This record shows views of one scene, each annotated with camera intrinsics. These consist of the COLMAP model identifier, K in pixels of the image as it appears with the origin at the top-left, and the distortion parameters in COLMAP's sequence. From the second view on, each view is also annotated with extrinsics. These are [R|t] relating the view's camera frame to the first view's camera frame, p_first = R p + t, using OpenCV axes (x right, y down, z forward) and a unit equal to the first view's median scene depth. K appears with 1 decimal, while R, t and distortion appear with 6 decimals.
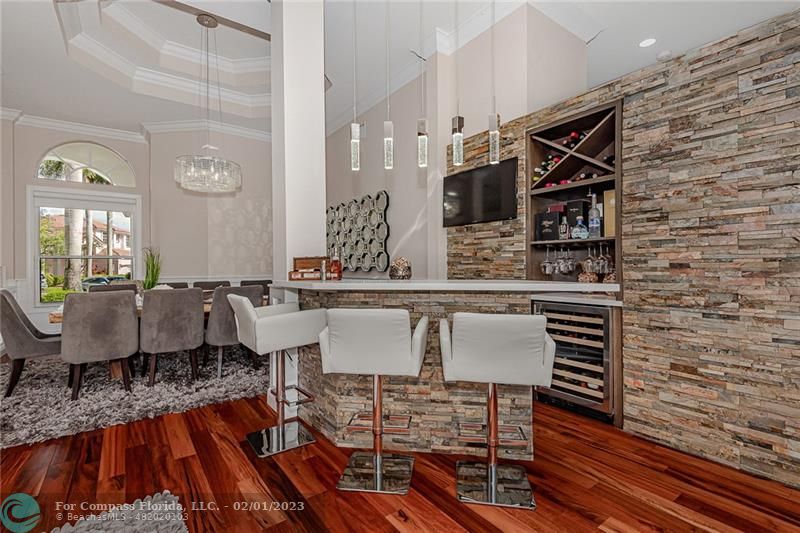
lens RADIAL K [[365.6, 0, 373.4], [0, 365.6, 264.7], [0, 0, 1]] dist [0.015728, -0.008730]
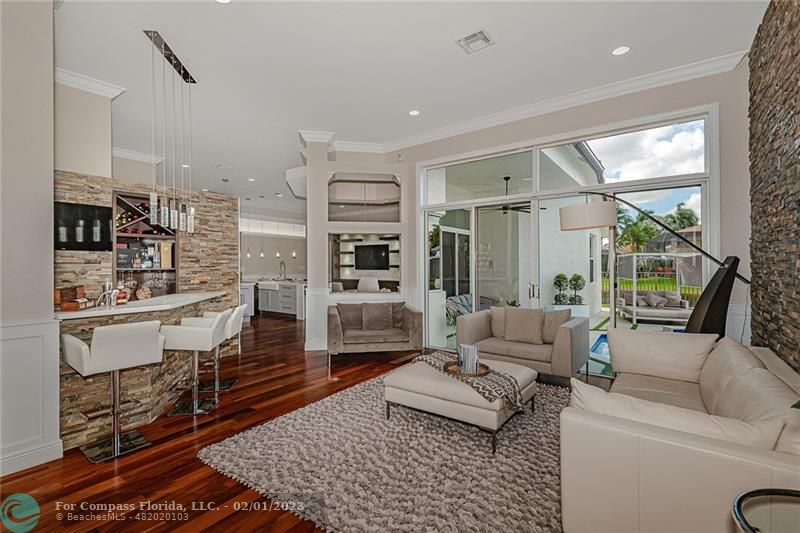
lens RADIAL K [[365.6, 0, 400.2], [0, 365.6, 266.6], [0, 0, 1]] dist [0.015728, -0.008730]
pose [[-0.325822, 0.002695, 0.945427, -1.525800], [-0.001210, 0.999994, -0.003268, -0.077840], [-0.945430, -0.002209, -0.325817, 0.494514]]
